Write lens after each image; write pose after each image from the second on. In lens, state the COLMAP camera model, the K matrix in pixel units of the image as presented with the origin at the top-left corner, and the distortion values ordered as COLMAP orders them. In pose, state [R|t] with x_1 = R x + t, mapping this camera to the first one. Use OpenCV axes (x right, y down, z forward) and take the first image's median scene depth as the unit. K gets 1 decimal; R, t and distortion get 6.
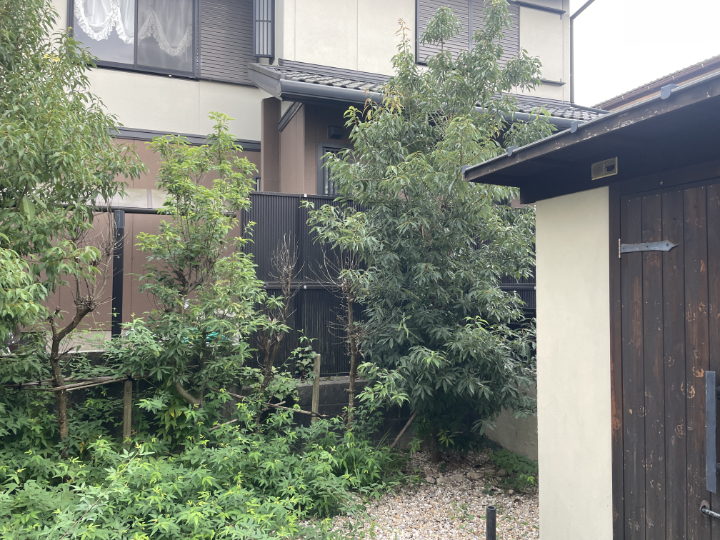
lens RADIAL K [[546.2, 0, 361.0], [0, 546.2, 273.8], [0, 0, 1]] dist [0.036758, -0.022449]
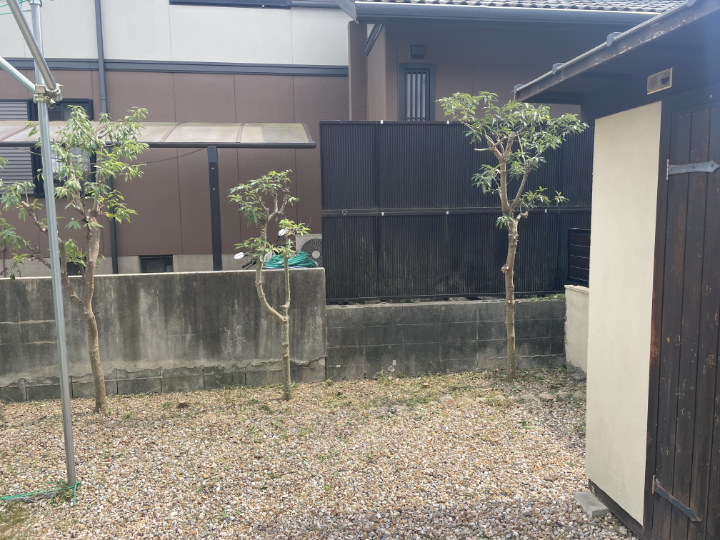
lens RADIAL K [[546.2, 0, 358.1], [0, 546.2, 268.3], [0, 0, 1]] dist [0.036758, -0.022449]
pose [[0.975455, 0.001706, -0.220194, 0.166944], [0.027617, 0.991126, 0.130022, -0.017107], [0.218462, -0.132912, 0.966752, -0.043920]]
